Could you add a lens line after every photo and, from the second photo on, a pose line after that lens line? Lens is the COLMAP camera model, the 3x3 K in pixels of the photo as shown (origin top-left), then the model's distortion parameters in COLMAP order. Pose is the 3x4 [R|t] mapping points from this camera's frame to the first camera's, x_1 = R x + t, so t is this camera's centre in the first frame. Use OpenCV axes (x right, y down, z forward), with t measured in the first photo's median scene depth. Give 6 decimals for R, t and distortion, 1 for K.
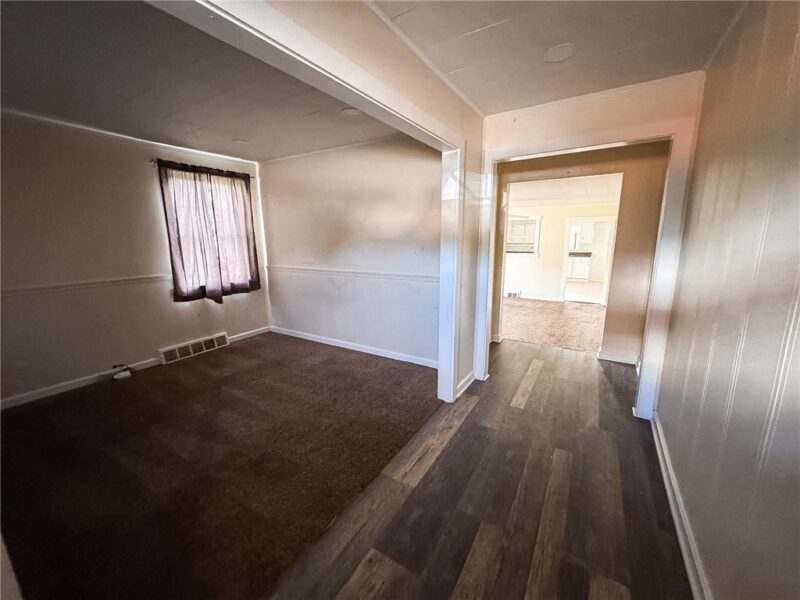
lens RADIAL K [[319.4, 0, 399.1], [0, 319.4, 302.7], [0, 0, 1]] dist [-0.000501, 0.000080]
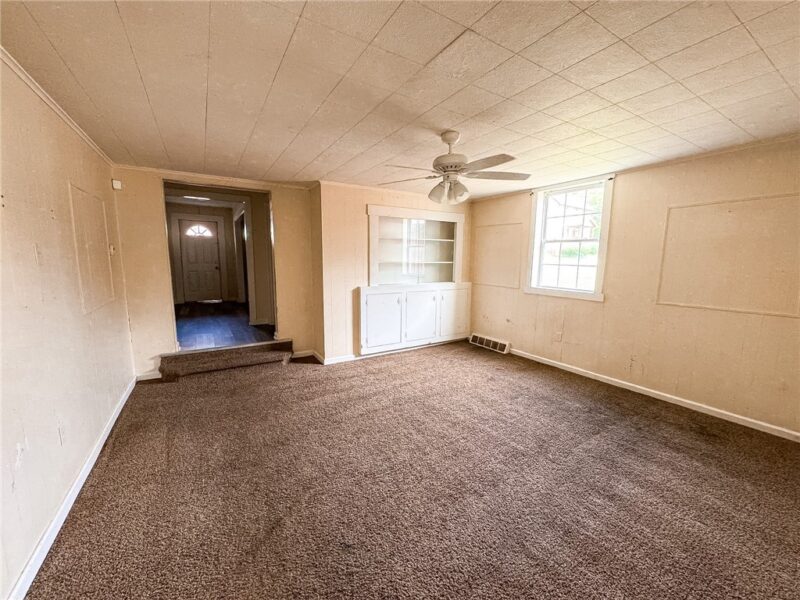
lens RADIAL K [[319.4, 0, 399.1], [0, 319.4, 302.7], [0, 0, 1]] dist [-0.000501, 0.000080]
pose [[-0.456228, 0.112040, -0.882781, 0.709359], [-0.203063, 0.952759, 0.225866, -0.250877], [0.866384, 0.282306, -0.411925, 1.216126]]
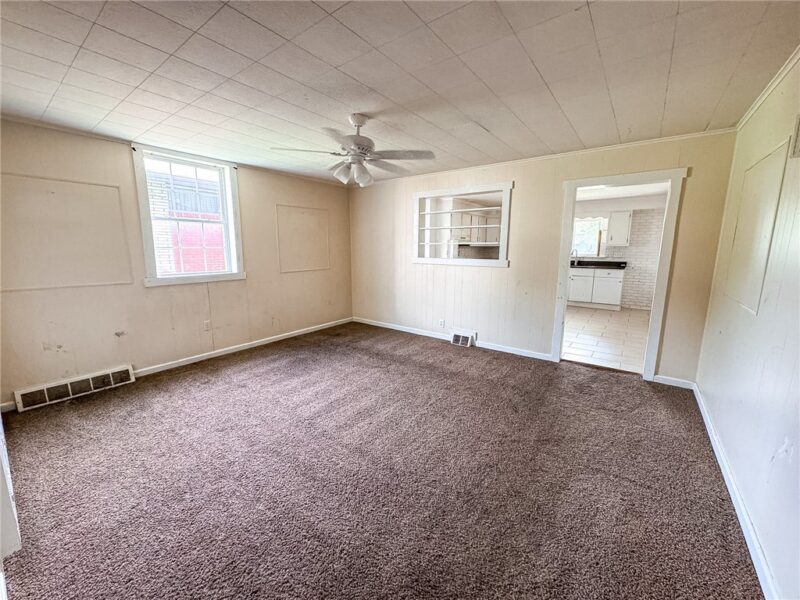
lens RADIAL K [[319.4, 0, 399.1], [0, 319.4, 302.7], [0, 0, 1]] dist [-0.000501, 0.000080]
pose [[0.994810, 0.011014, -0.101151, 0.209497], [-0.014990, 0.999141, -0.038637, -0.043664], [0.100638, 0.039952, 0.994121, 0.316805]]
